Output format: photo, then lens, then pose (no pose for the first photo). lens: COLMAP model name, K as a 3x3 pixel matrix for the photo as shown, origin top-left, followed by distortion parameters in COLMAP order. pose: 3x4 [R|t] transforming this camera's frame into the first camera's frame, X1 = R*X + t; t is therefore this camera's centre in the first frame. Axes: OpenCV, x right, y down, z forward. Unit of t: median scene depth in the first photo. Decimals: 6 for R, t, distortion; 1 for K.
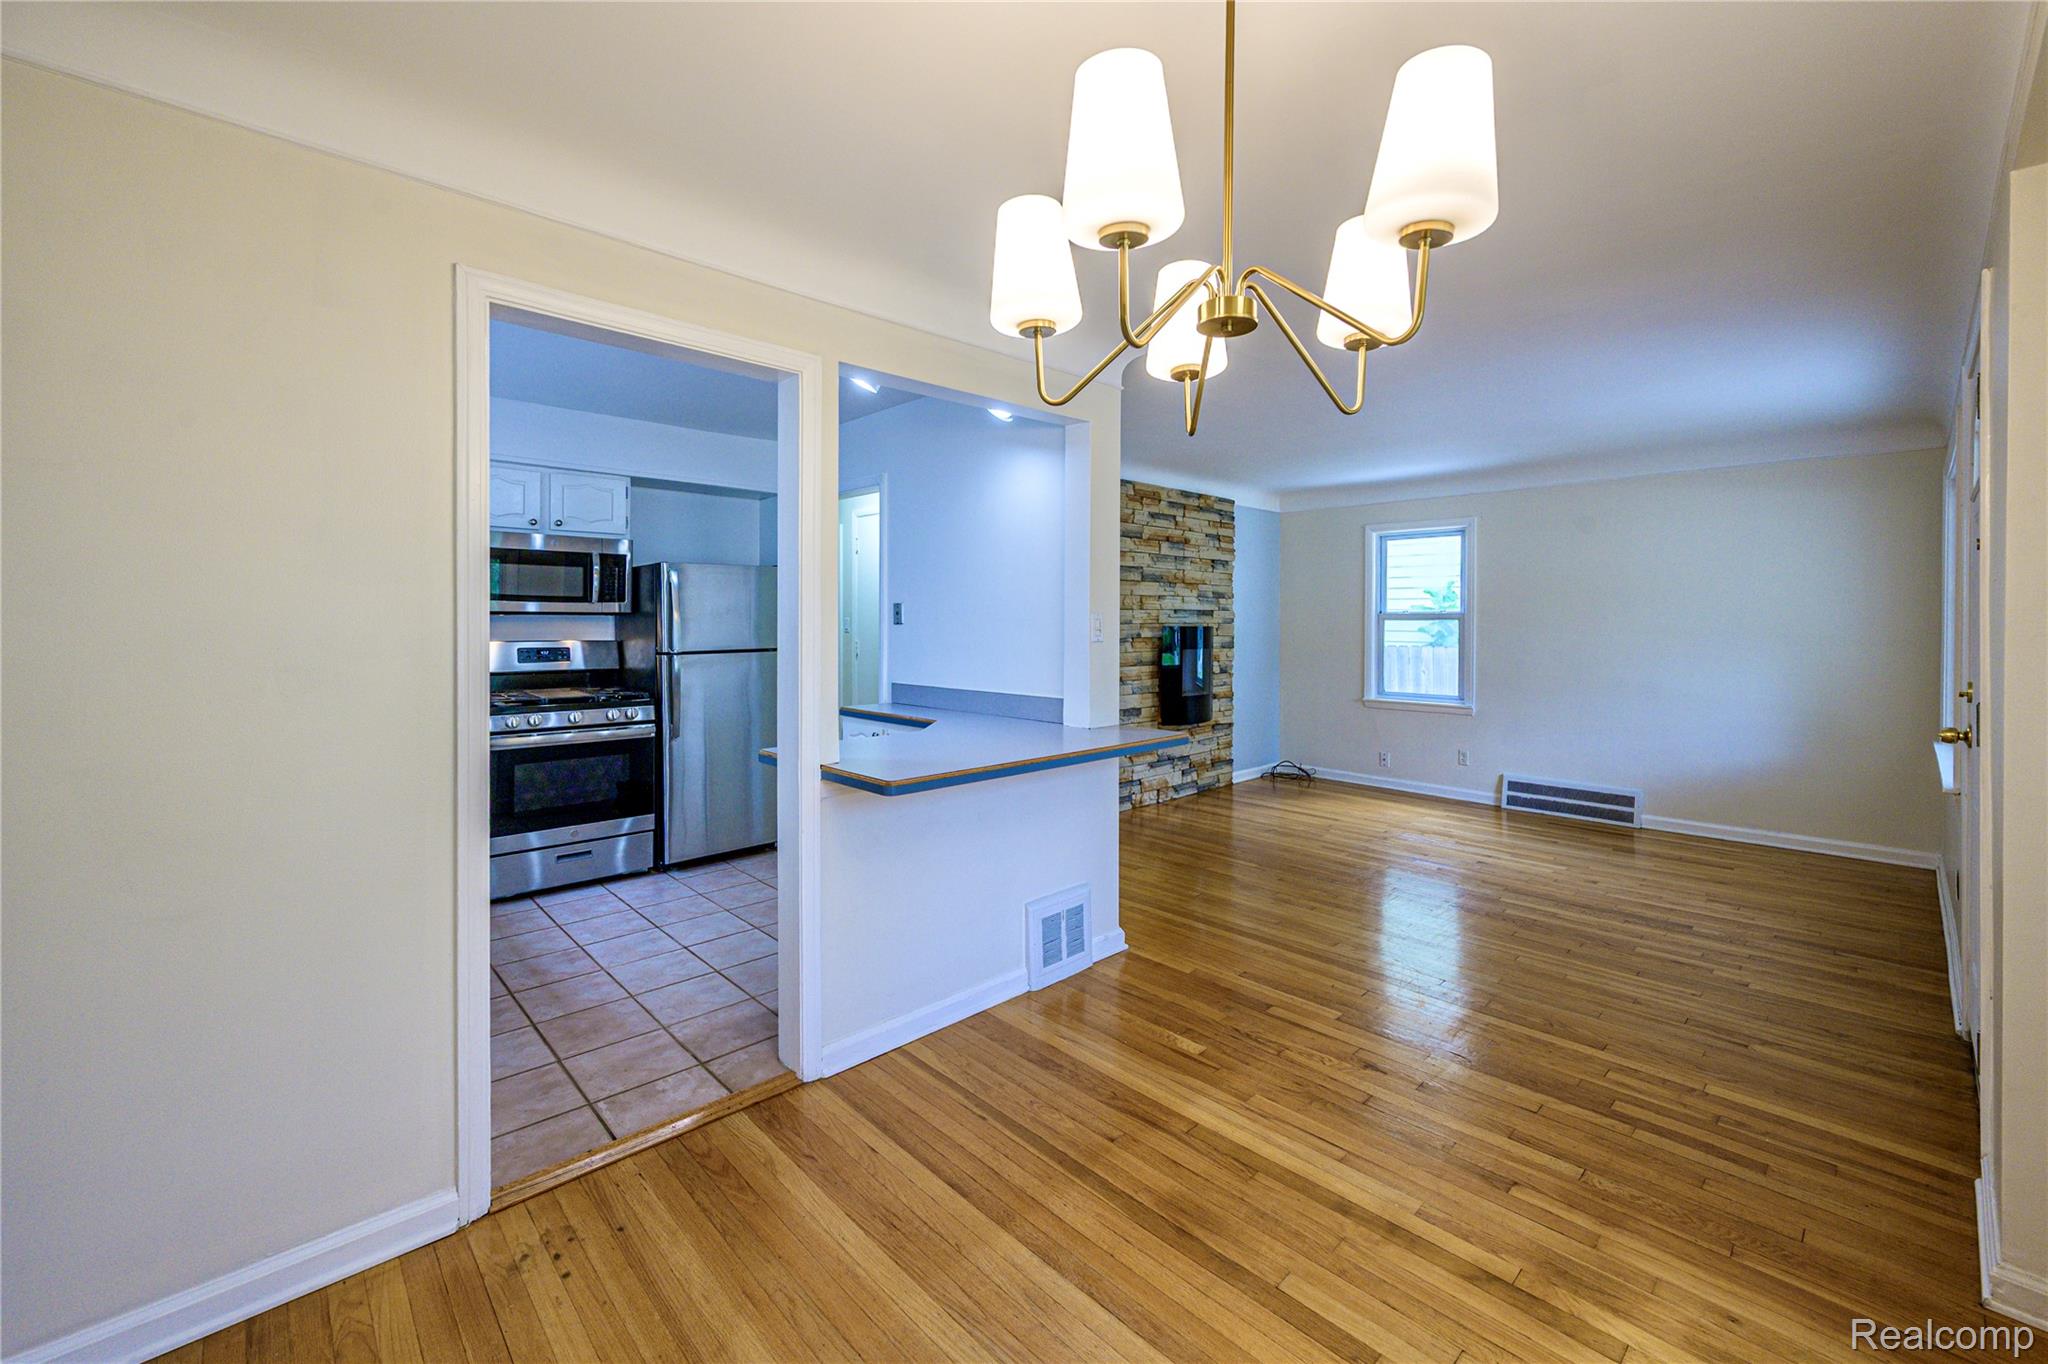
lens RADIAL K [[832.1, 0, 1031.3], [0, 832.1, 625.4], [0, 0, 1]] dist [-0.000060, -0.000079]
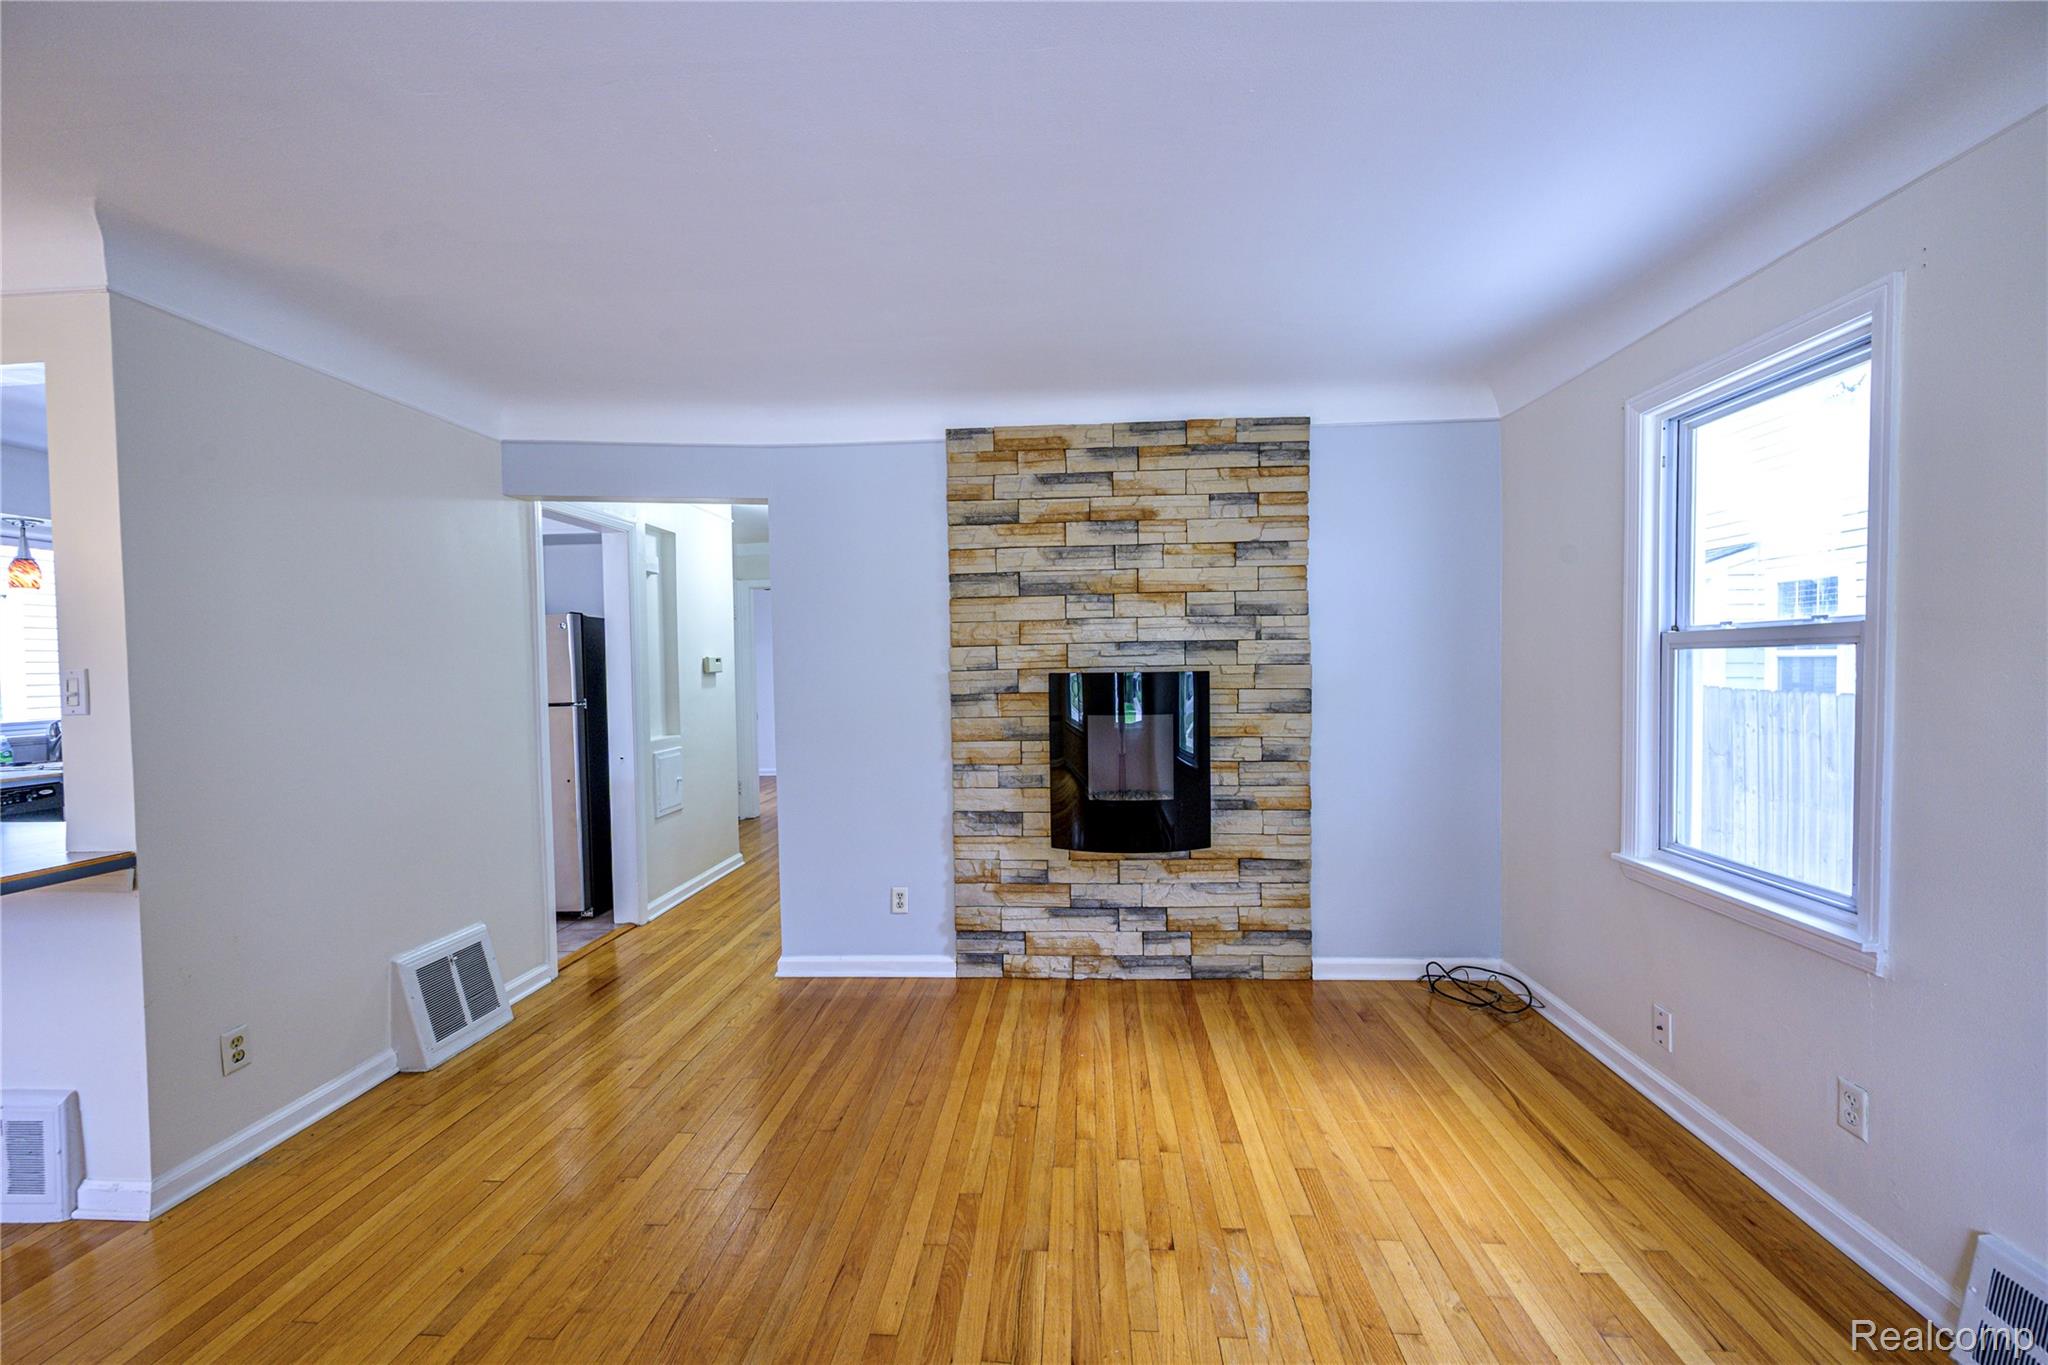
lens RADIAL K [[810.8, 0, 1027.7], [0, 810.8, 686.5], [0, 0, 1]] dist [0.000723, -0.000158]
pose [[0.672912, 0.008537, -0.739674, 0.528693], [0.014363, 0.999594, 0.024604, -0.003559], [0.739583, -0.027180, 0.672516, 0.586422]]
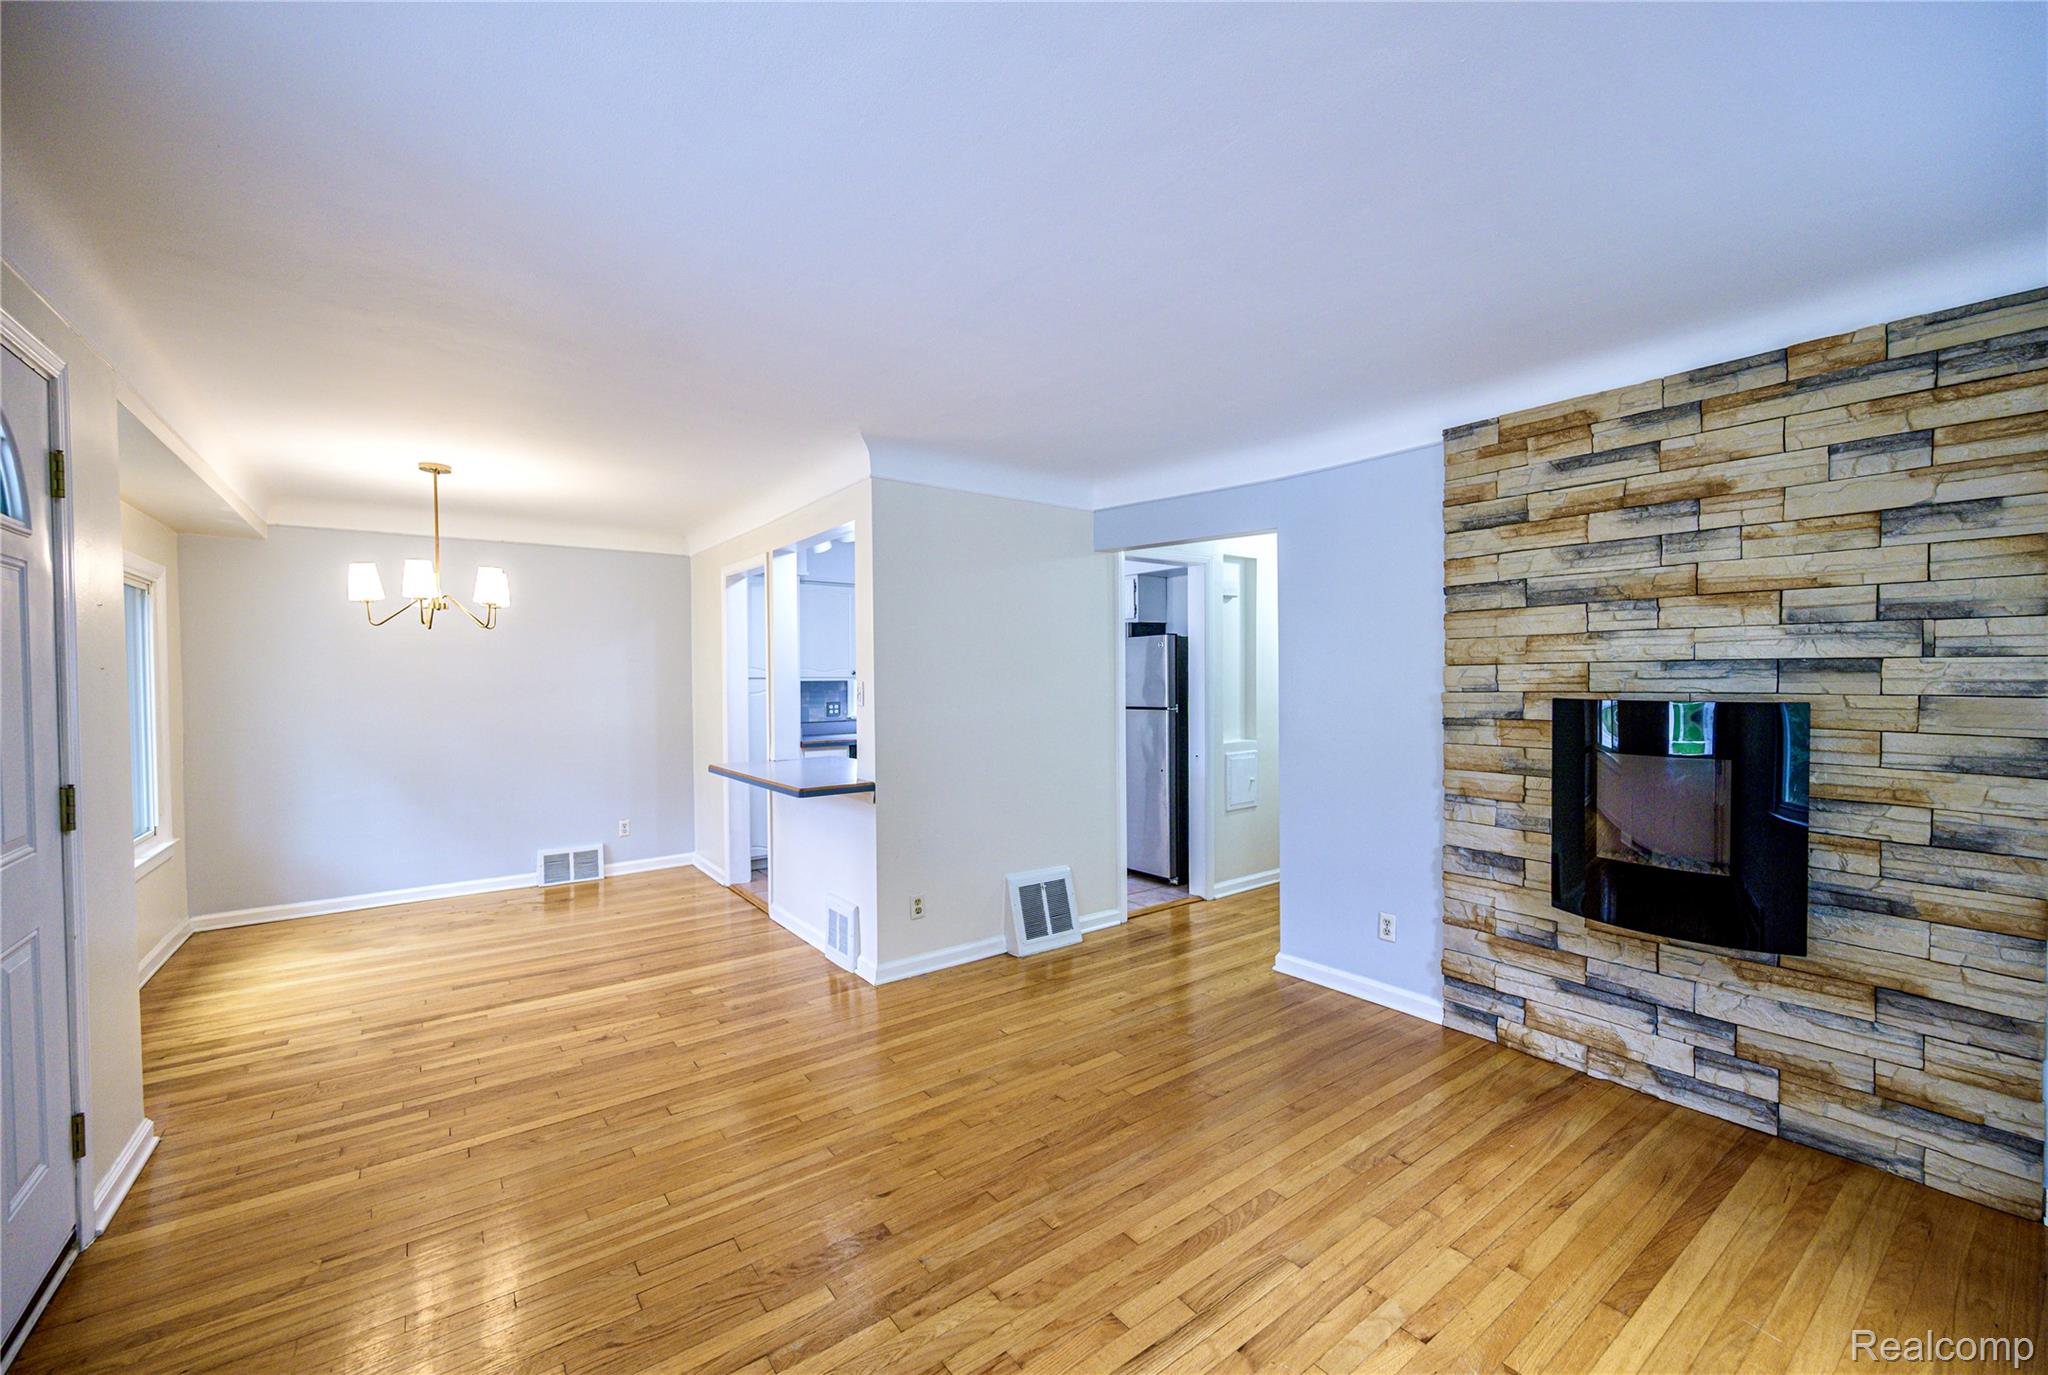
lens RADIAL K [[832.7, 0, 1021.2], [0, 832.7, 691.8], [0, 0, 1]] dist [-0.000637, -0.000063]
pose [[-0.129606, 0.021608, -0.991330, 0.634714], [0.003594, 0.999766, 0.021322, -0.013141], [0.991559, -0.000799, -0.129653, 0.722367]]
